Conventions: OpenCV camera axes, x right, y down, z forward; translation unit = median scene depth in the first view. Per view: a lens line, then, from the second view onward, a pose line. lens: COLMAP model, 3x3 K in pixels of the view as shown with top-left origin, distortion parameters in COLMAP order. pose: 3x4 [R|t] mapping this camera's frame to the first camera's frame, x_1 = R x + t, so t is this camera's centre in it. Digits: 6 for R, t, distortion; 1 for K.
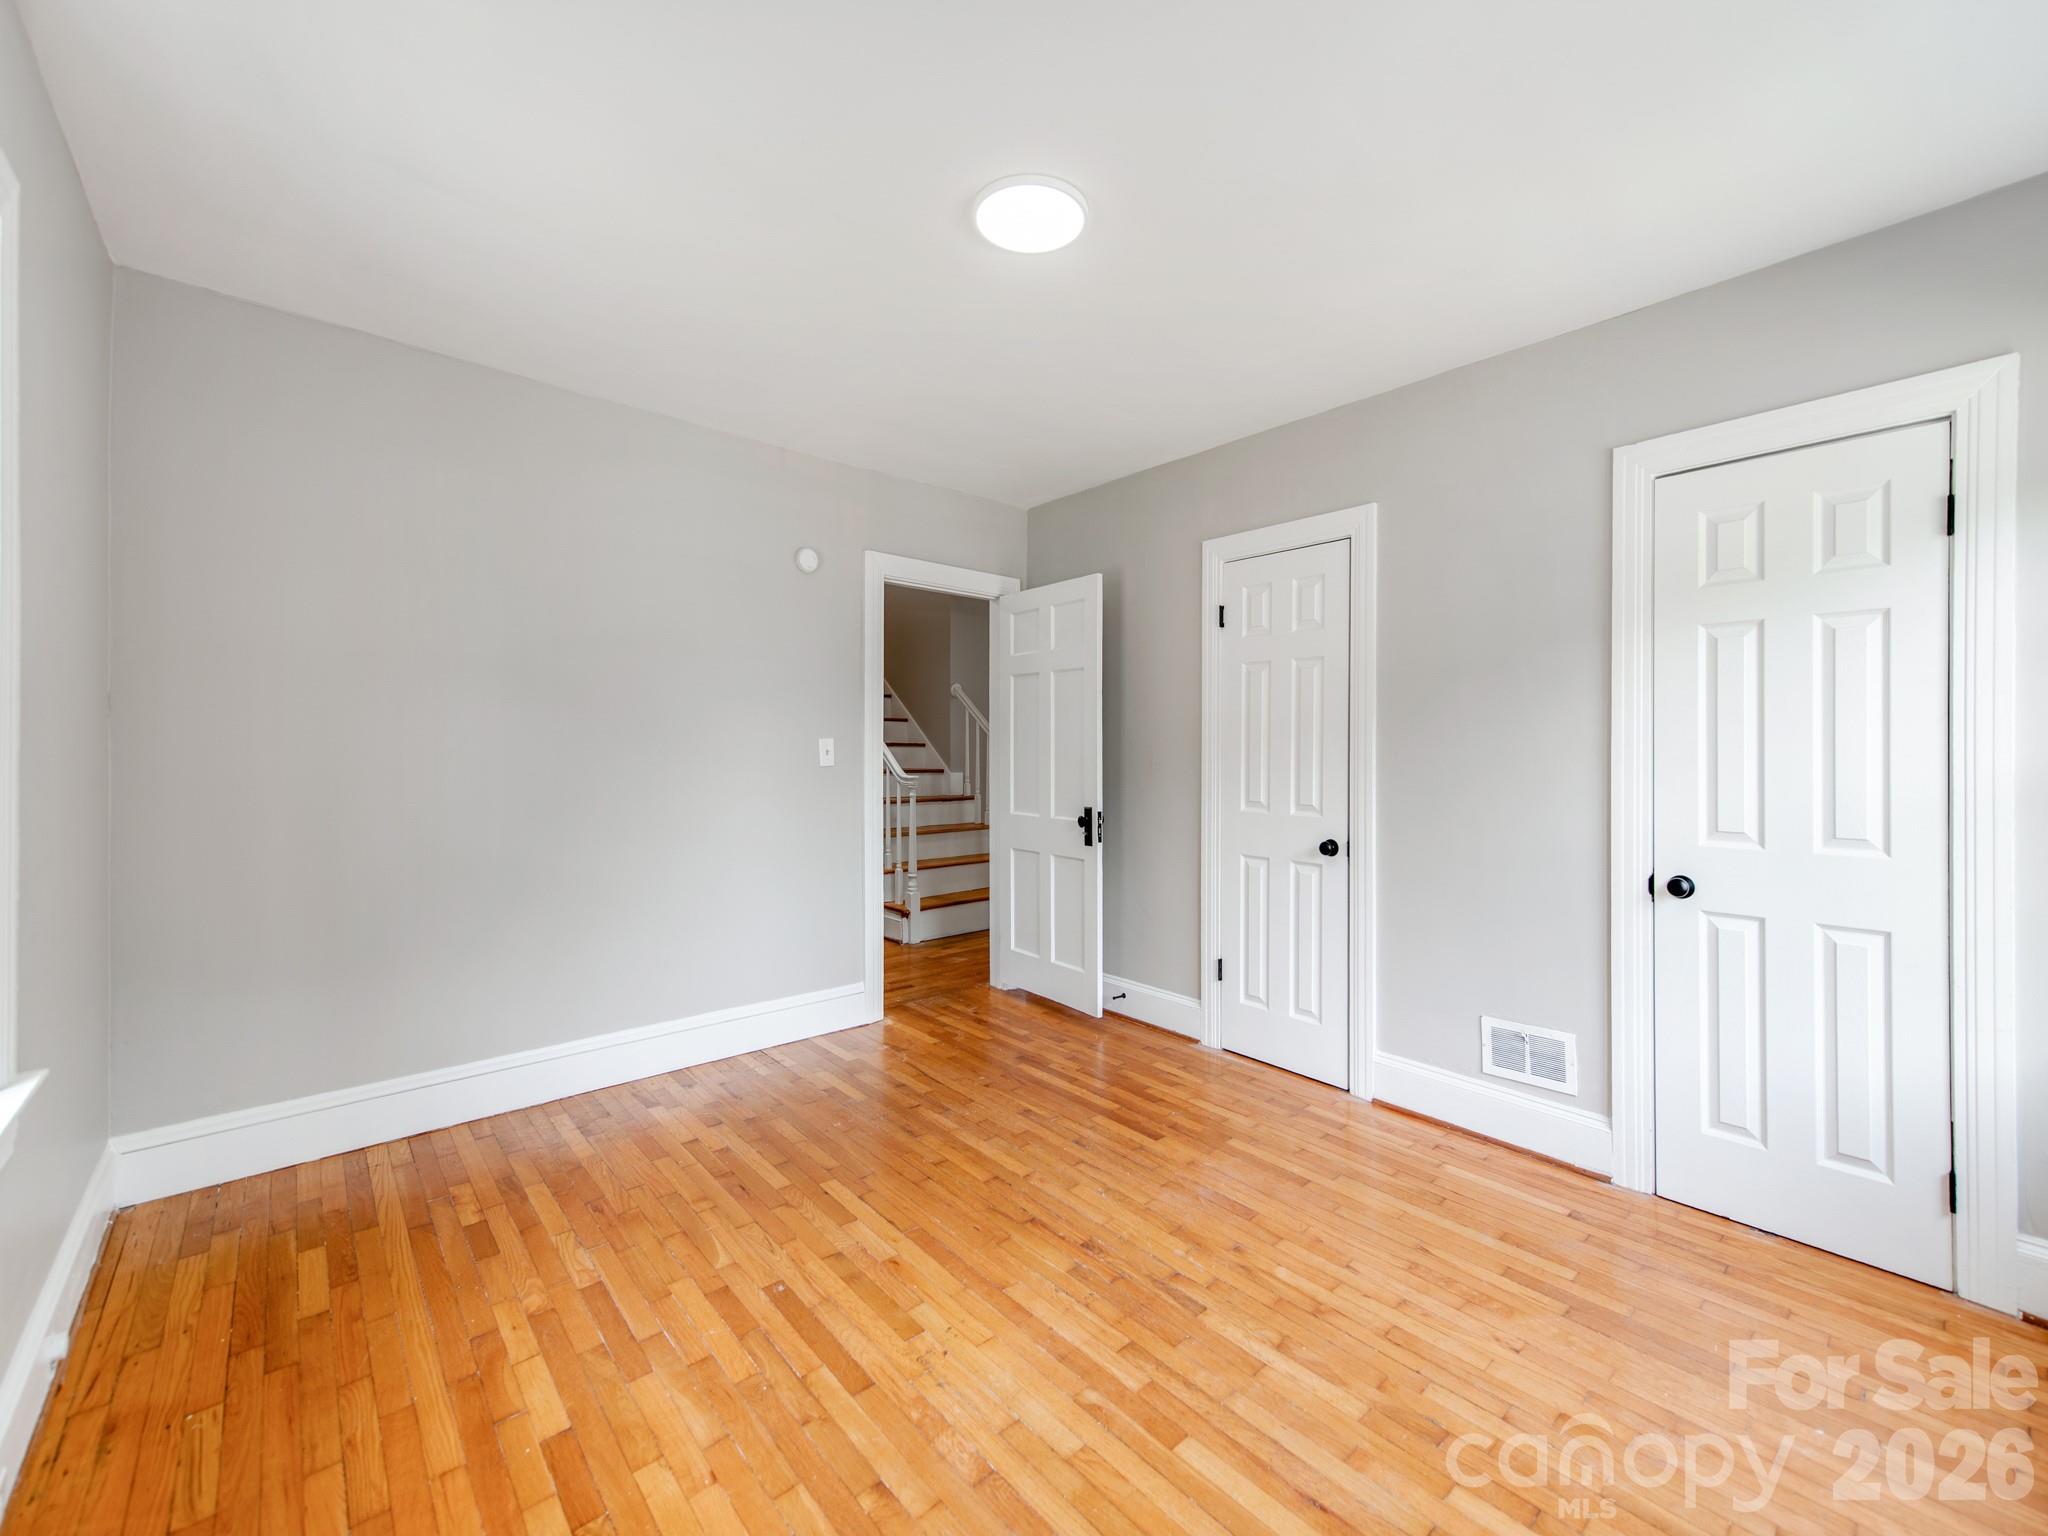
lens RADIAL K [[855.8, 0, 1029.3], [0, 855.8, 752.2], [0, 0, 1]] dist [0.021826, -0.000771]
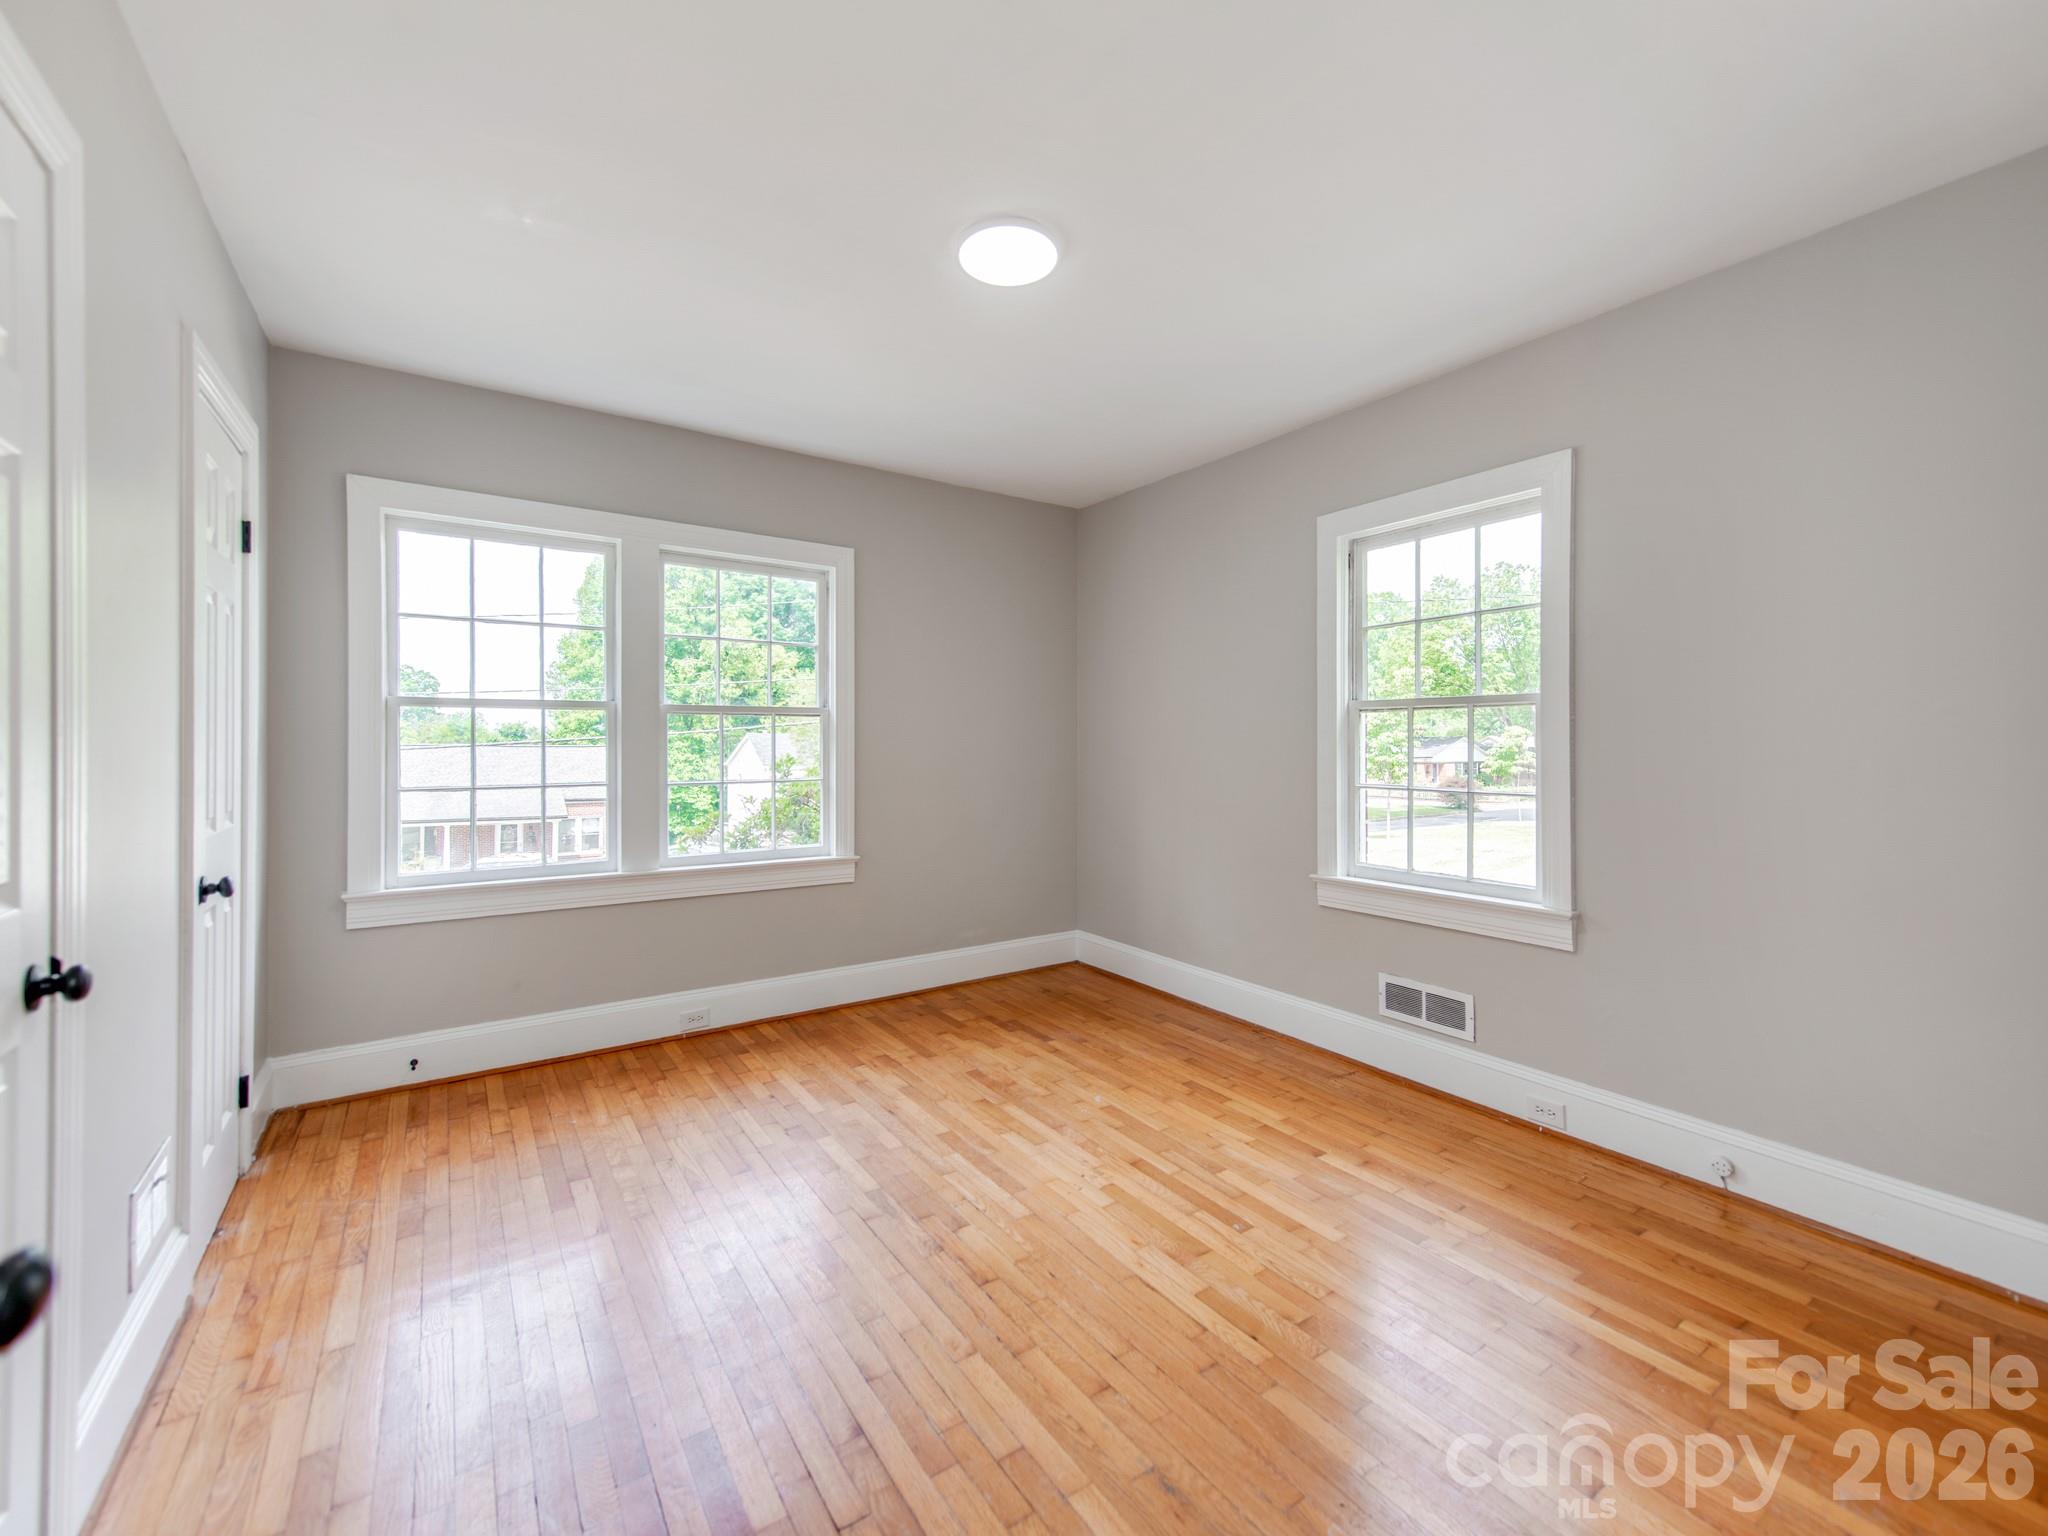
lens RADIAL K [[855.8, 0, 1029.3], [0, 855.8, 752.2], [0, 0, 1]] dist [0.021826, -0.000771]
pose [[-0.990747, -0.009948, 0.135359, -0.172069], [-0.009703, 0.999950, 0.002469, 0.029208], [-0.135377, 0.001133, -0.990794, 2.115639]]
